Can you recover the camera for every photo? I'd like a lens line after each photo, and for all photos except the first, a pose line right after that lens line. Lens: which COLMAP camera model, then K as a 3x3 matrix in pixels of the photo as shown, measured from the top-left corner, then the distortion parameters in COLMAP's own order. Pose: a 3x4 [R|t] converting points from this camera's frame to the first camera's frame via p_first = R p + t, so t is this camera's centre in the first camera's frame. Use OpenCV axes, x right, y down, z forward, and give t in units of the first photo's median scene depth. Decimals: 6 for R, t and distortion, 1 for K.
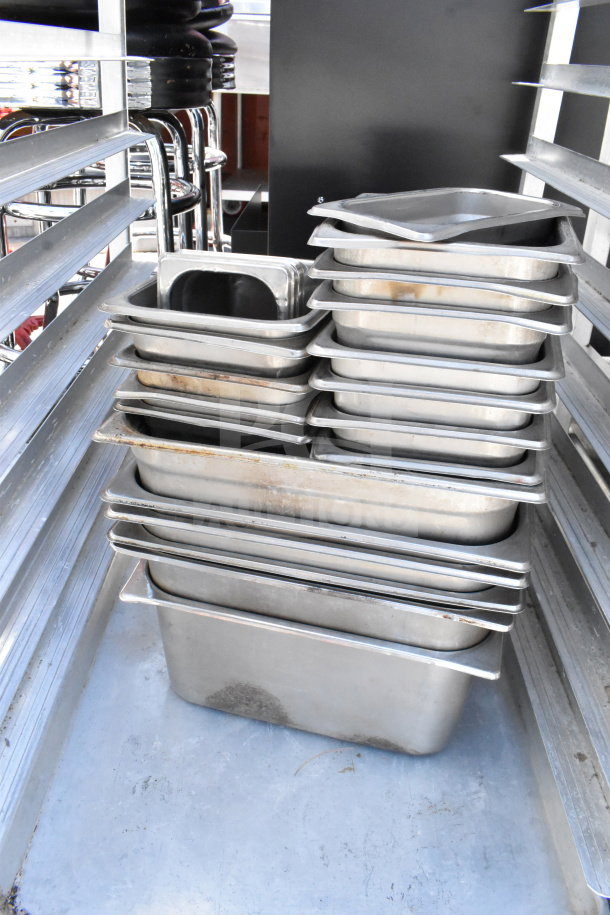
lens RADIAL K [[704.2, 0, 304.2], [0, 704.2, 477.2], [0, 0, 1]] dist [-0.090352, 0.004732]
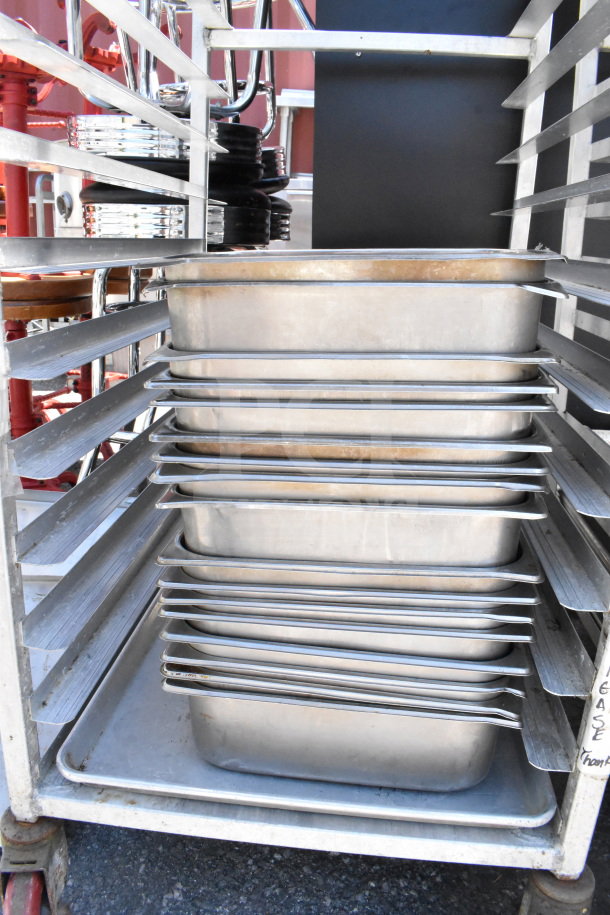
lens RADIAL K [[708.6, 0, 299.7], [0, 708.6, 474.0], [0, 0, 1]] dist [-0.089926, 0.004743]
pose [[0.996023, 0.011651, -0.088330, 0.074975], [-0.031379, 0.973763, -0.225390, 0.291732], [0.083387, 0.227266, 0.970256, -0.306165]]
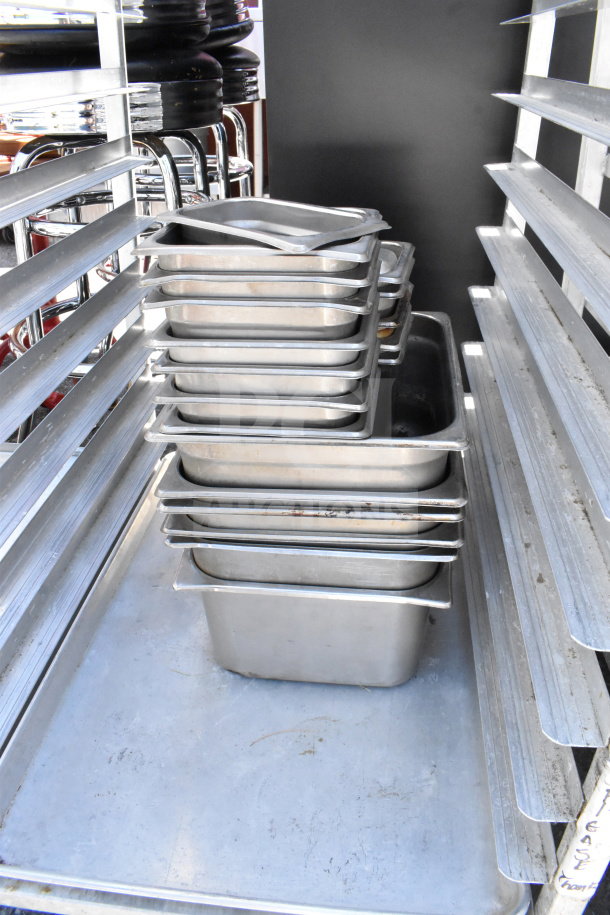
lens RADIAL K [[708.6, 0, 299.7], [0, 708.6, 474.0], [0, 0, 1]] dist [-0.089926, 0.004743]
pose [[0.994476, 0.008549, -0.104618, 0.161898], [-0.008584, 0.999963, 0.000124, -0.006427], [0.104615, 0.000775, 0.994512, -0.073310]]
